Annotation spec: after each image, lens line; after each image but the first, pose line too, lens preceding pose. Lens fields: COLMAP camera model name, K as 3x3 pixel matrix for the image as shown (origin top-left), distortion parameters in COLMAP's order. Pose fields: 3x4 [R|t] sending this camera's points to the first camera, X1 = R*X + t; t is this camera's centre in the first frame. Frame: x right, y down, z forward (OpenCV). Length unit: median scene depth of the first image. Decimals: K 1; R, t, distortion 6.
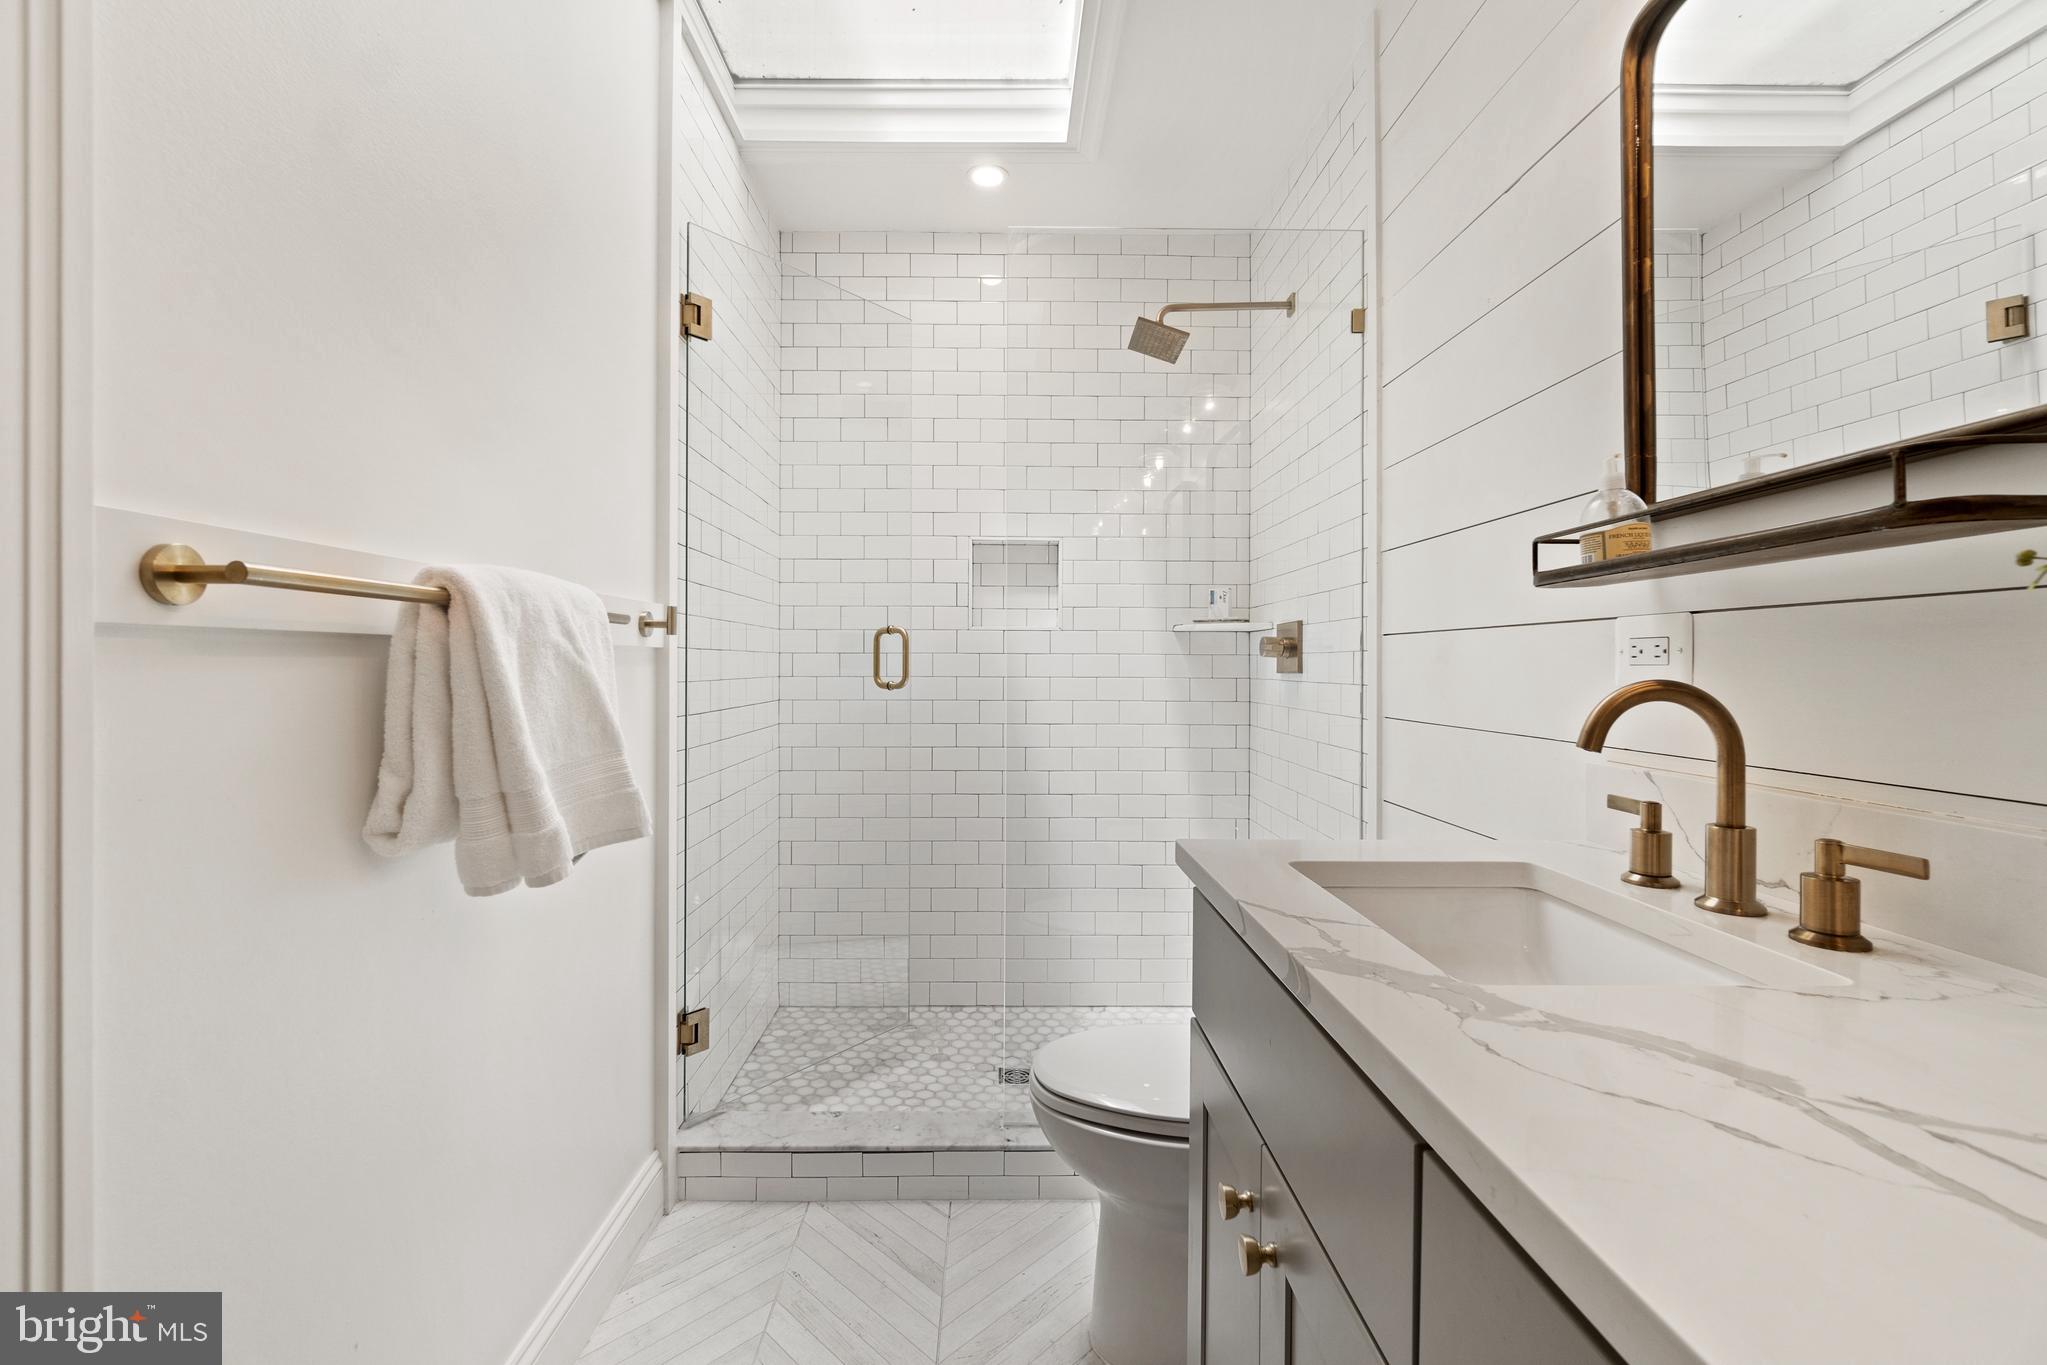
lens RADIAL K [[881.0, 0, 1015.7], [0, 881.0, 656.3], [0, 0, 1]] dist [-0.002619, 0.000665]
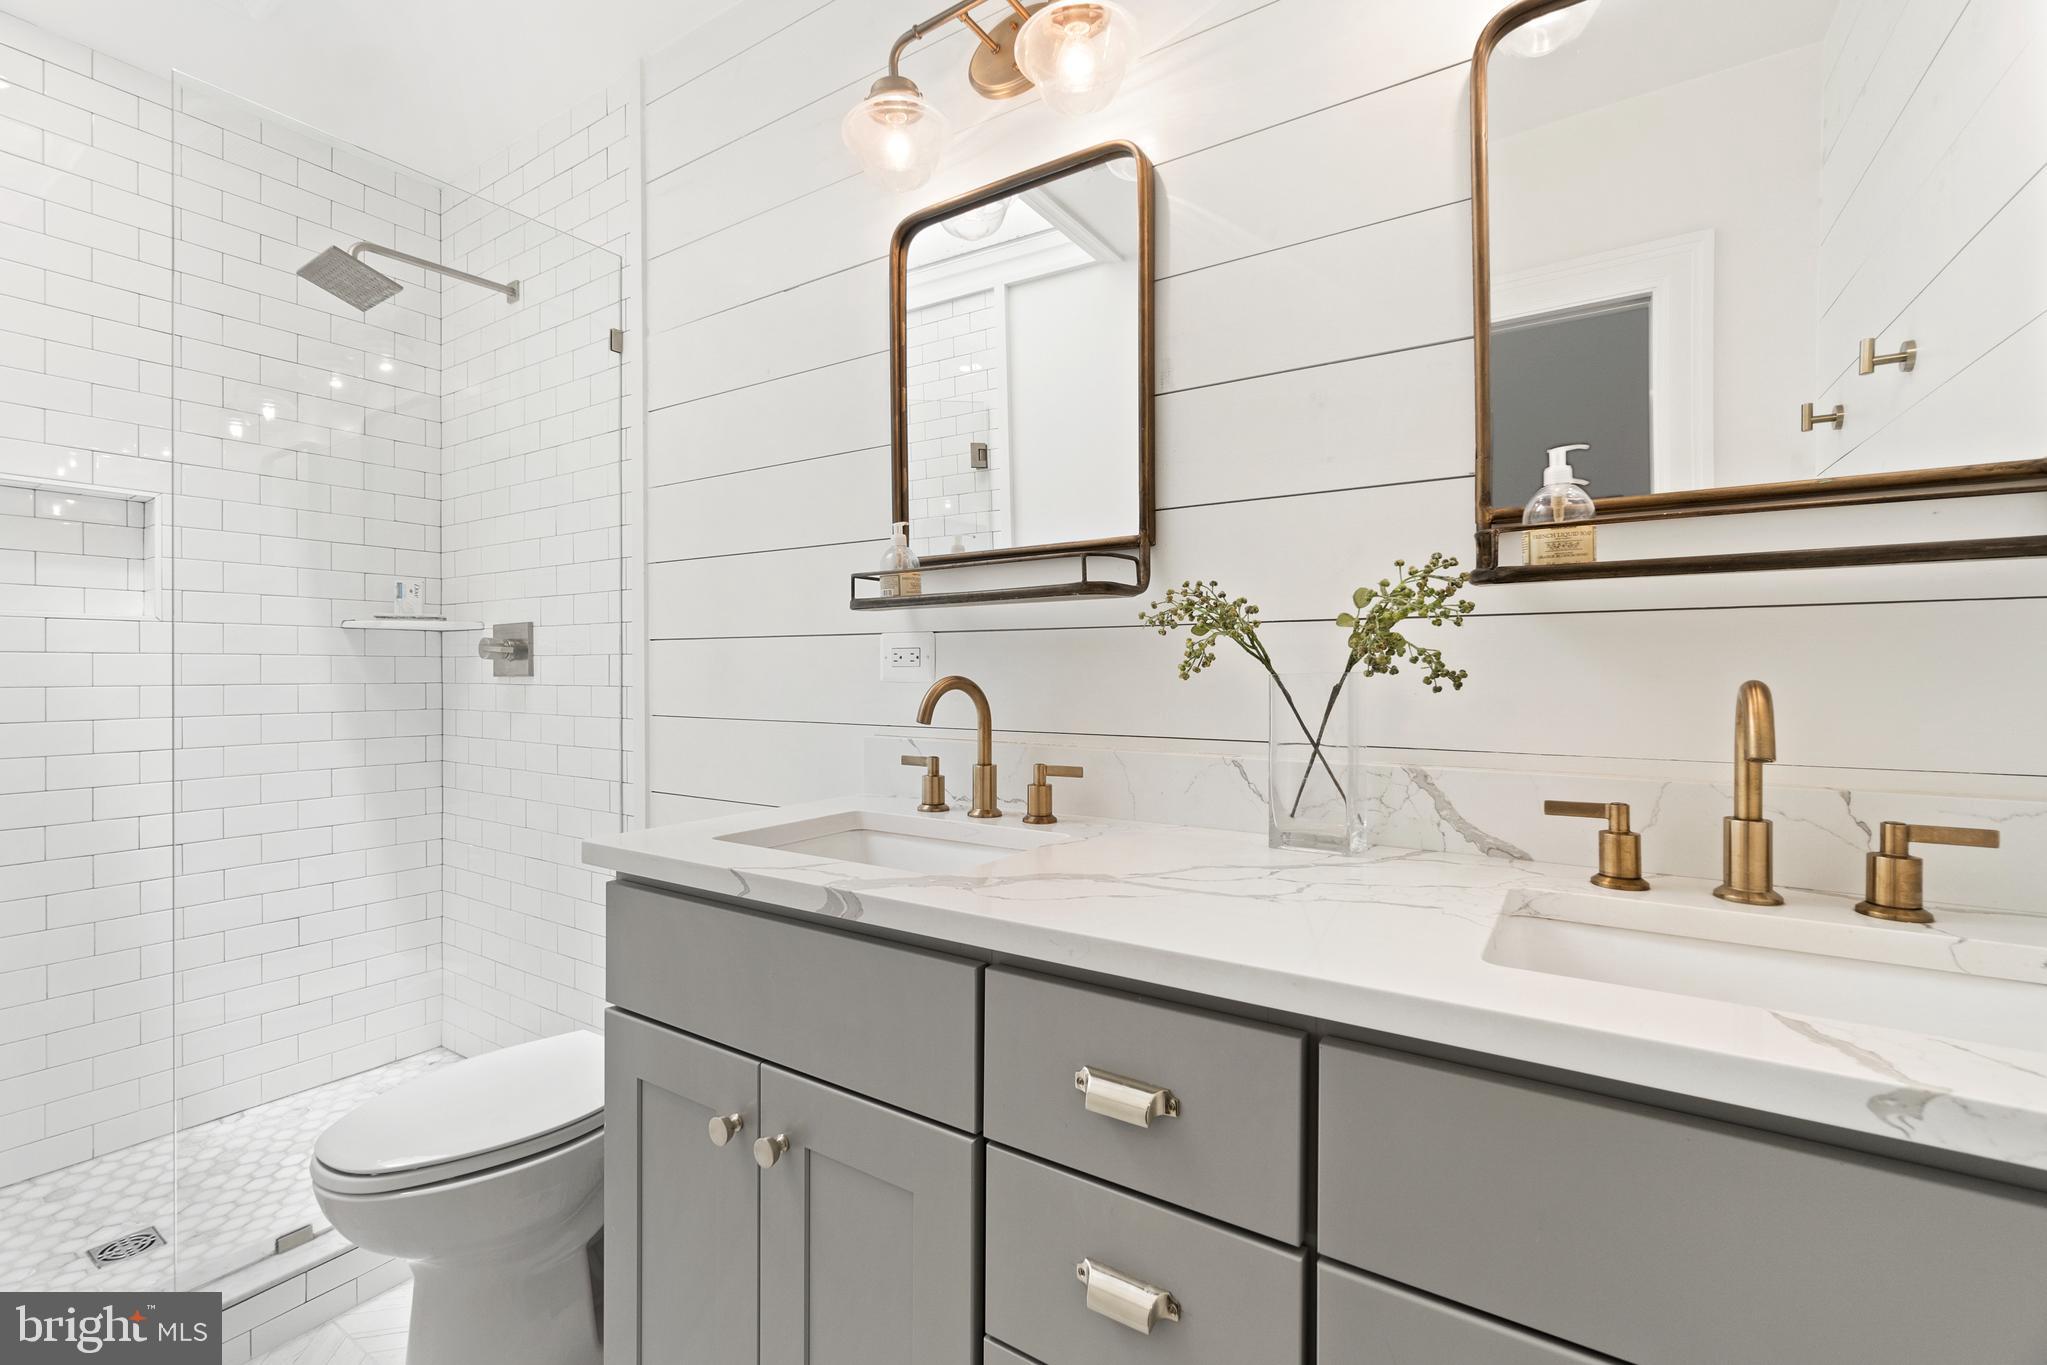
lens RADIAL K [[881.0, 0, 1015.7], [0, 881.0, 656.3], [0, 0, 1]] dist [-0.002619, 0.000665]
pose [[0.571495, 0.008987, 0.820557, -0.212192], [-0.005733, 0.999959, -0.006959, 0.001047], [-0.820586, -0.000727, 0.571523, 0.006460]]
